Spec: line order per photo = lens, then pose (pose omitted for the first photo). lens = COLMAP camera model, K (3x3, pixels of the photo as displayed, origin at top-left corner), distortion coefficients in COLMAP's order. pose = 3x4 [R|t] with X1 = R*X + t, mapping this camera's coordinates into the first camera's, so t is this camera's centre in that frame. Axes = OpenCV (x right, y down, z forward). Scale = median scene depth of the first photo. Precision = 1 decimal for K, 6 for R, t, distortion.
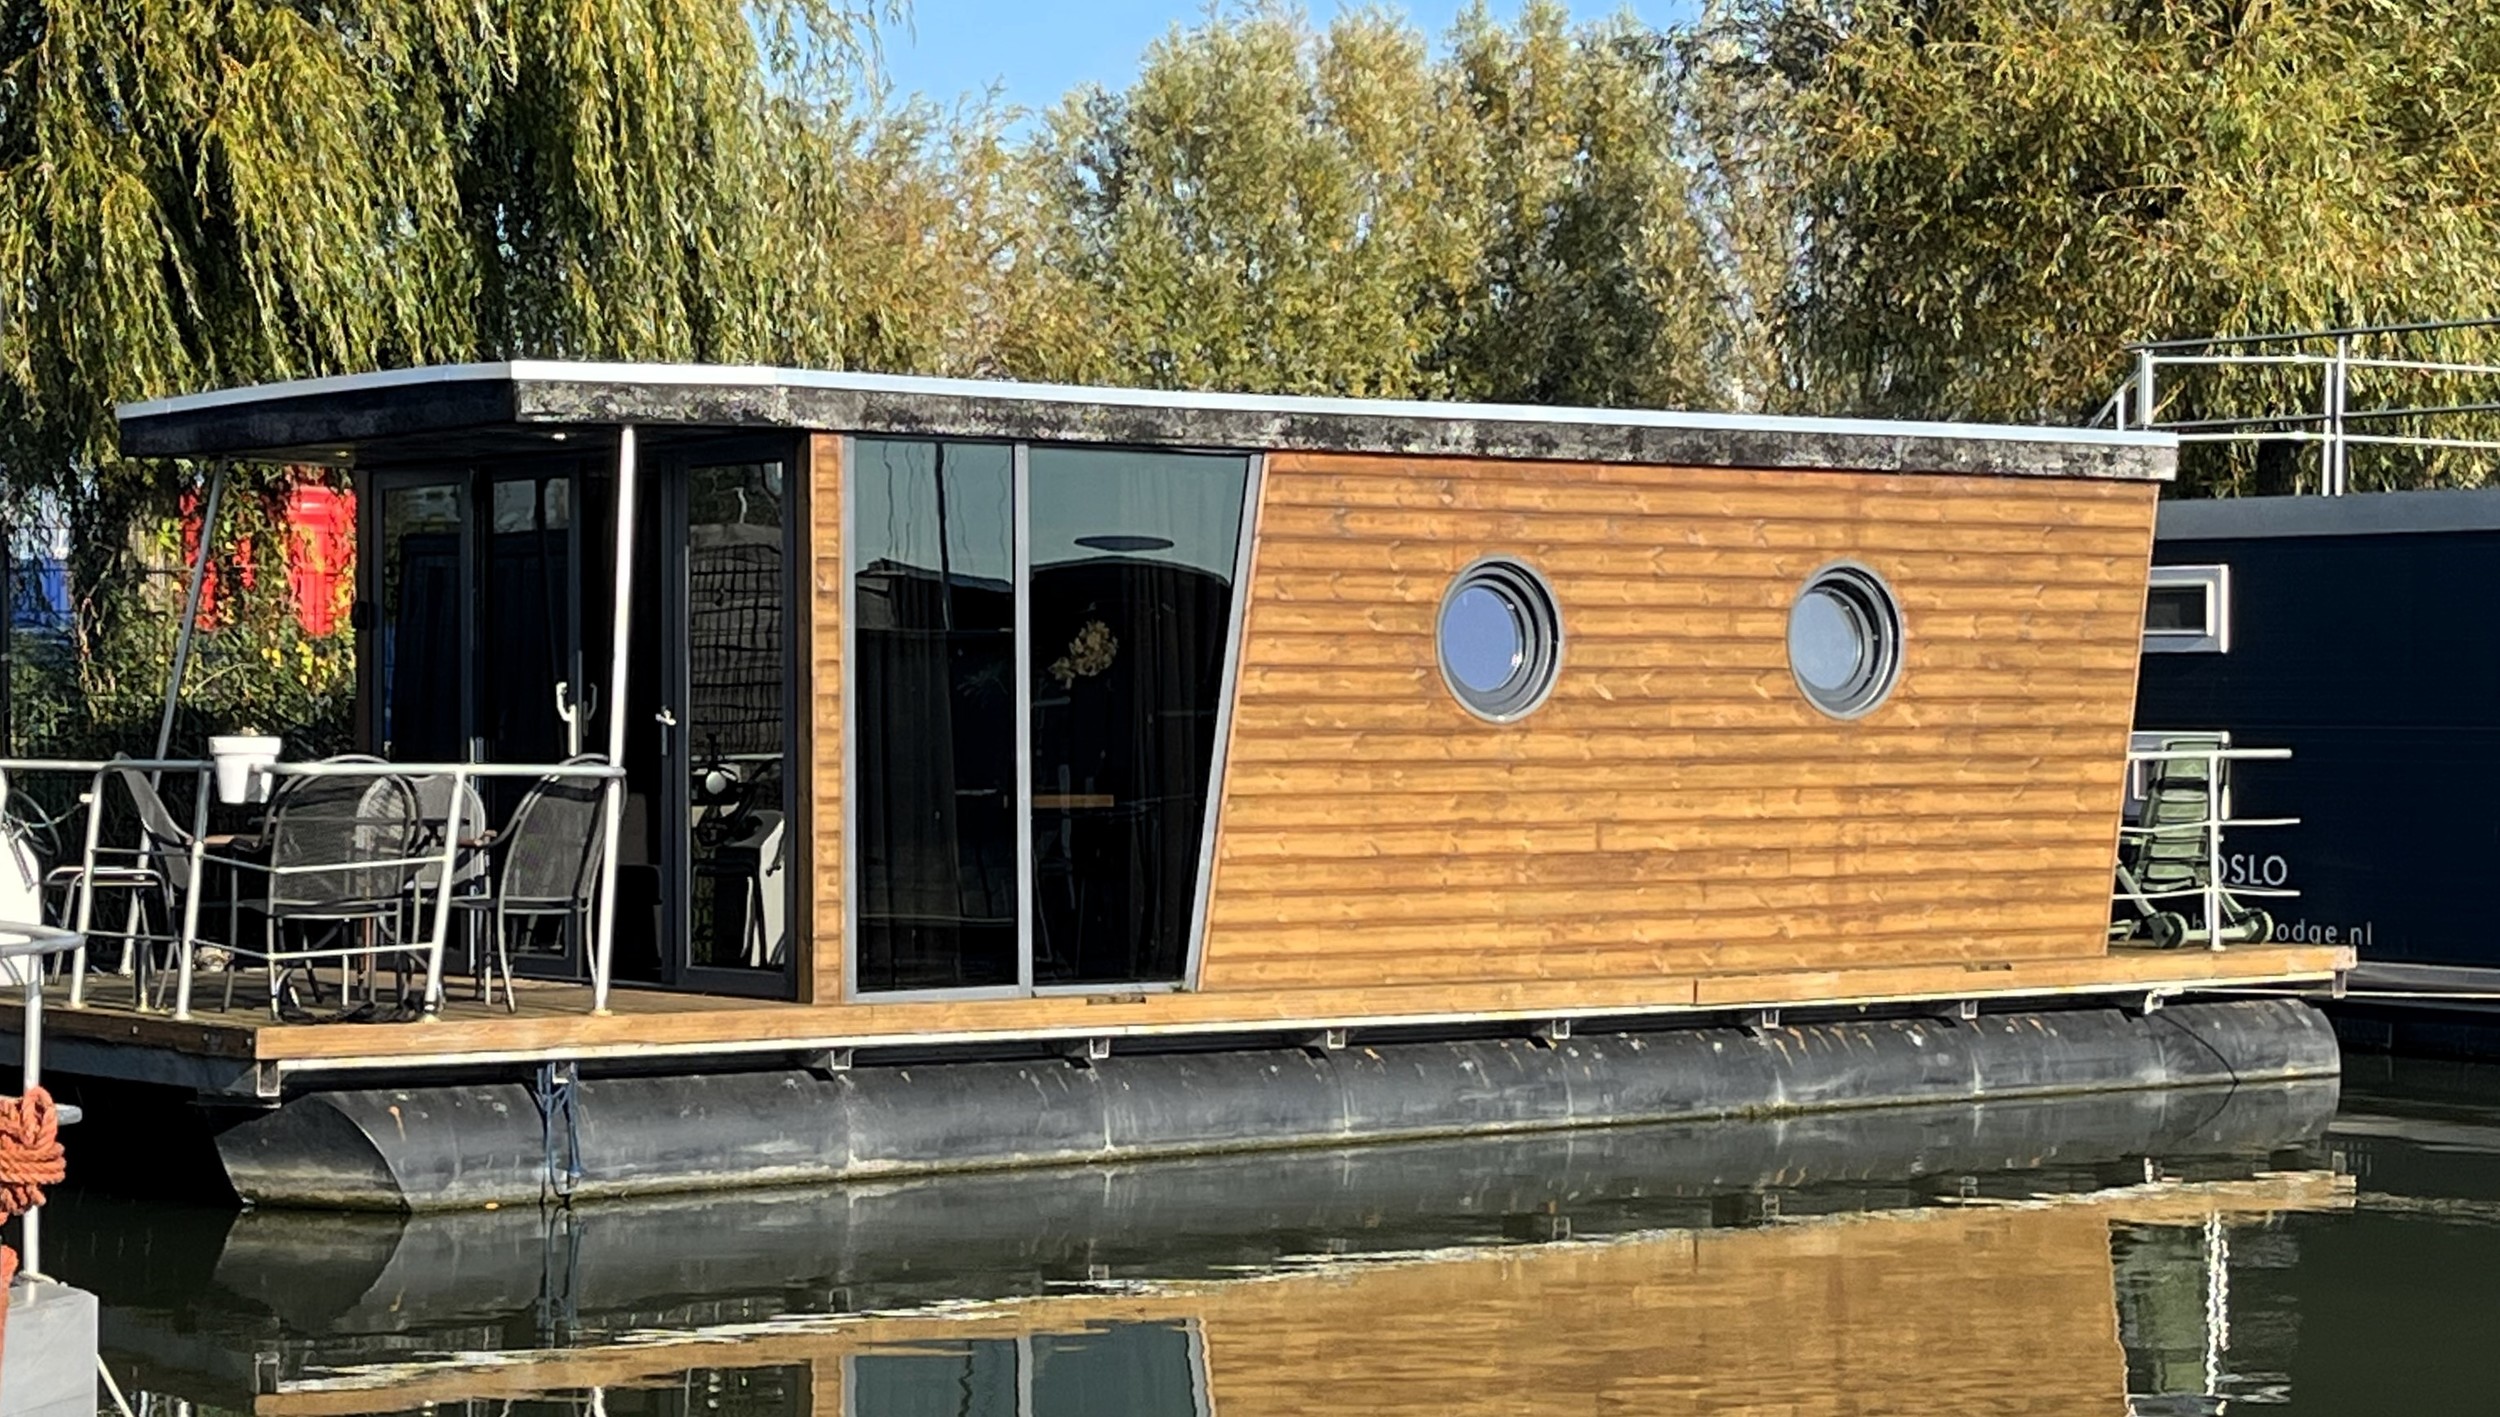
lens RADIAL K [[5265.3, 0, 1244.1], [0, 5265.3, 714.4], [0, 0, 1]] dist [0.004570, 0.000000]
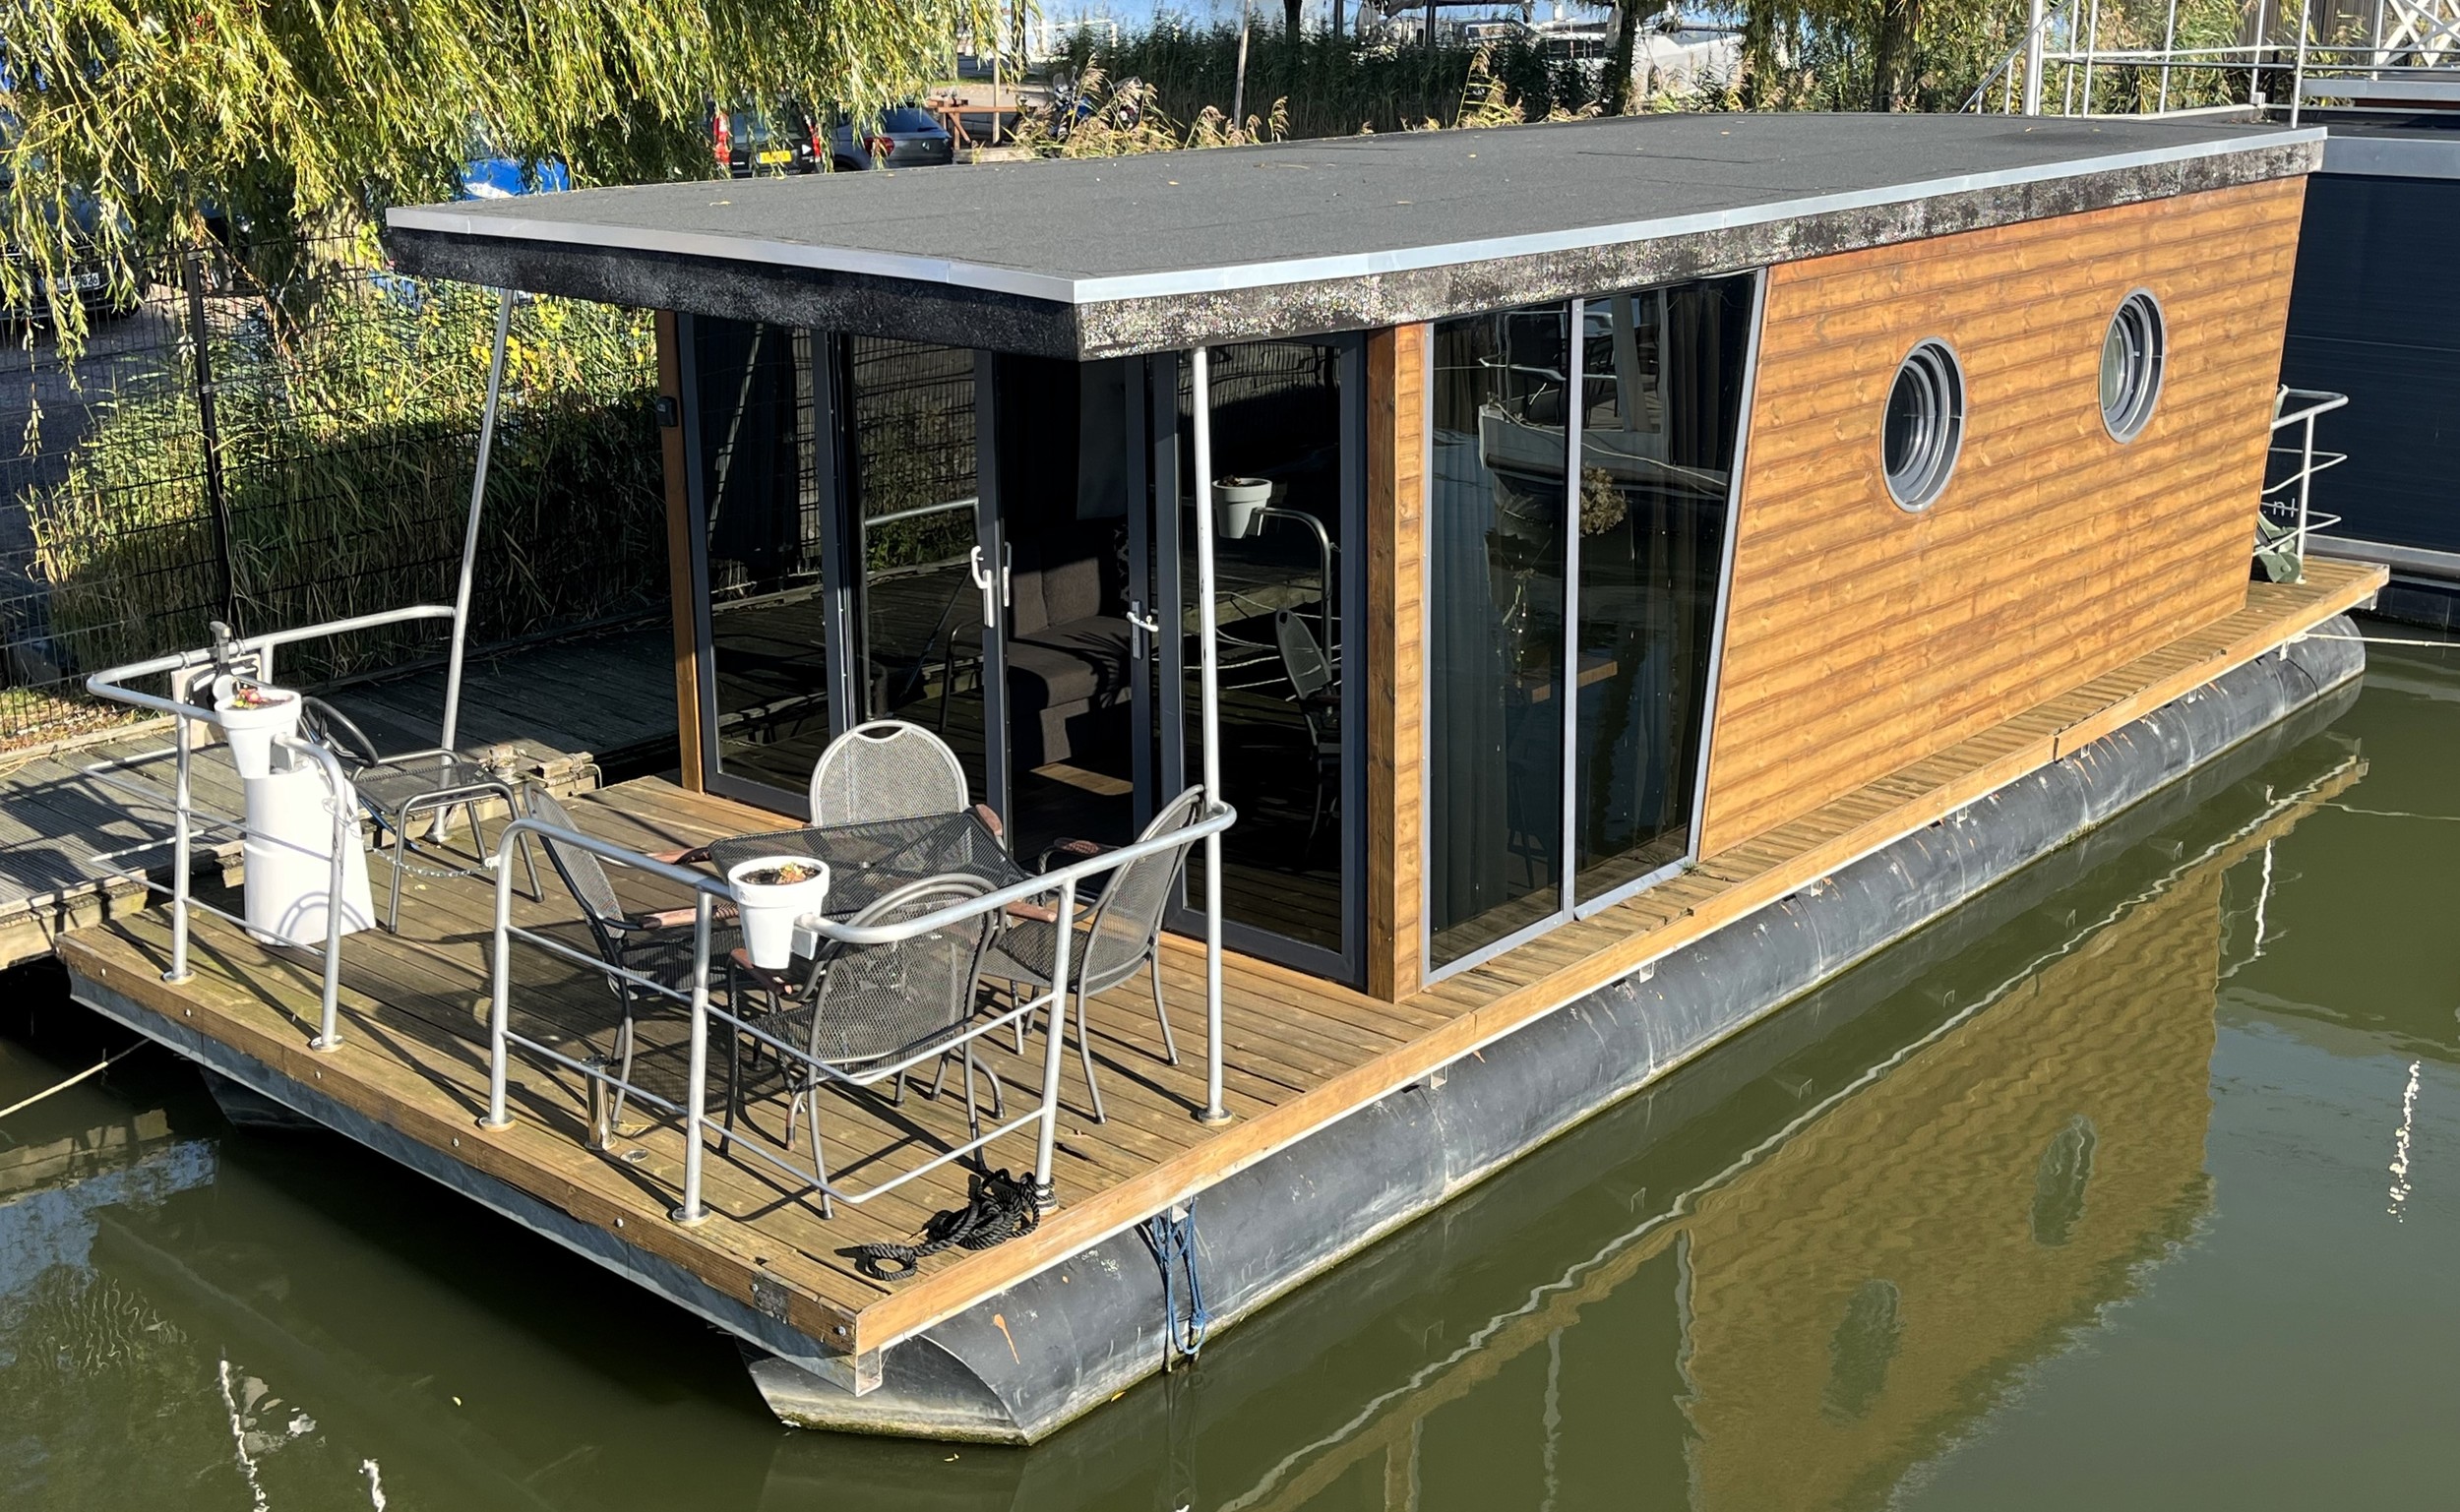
lens RADIAL K [[2672.6, 0, 1288.8], [0, 2672.6, 645.2], [0, 0, 1]] dist [0.026770, 0.000000]
pose [[0.977862, -0.054016, 0.202160, -0.167408], [0.002497, 0.969052, 0.246844, -0.097724], [-0.209237, -0.240875, 0.947734, 0.565406]]
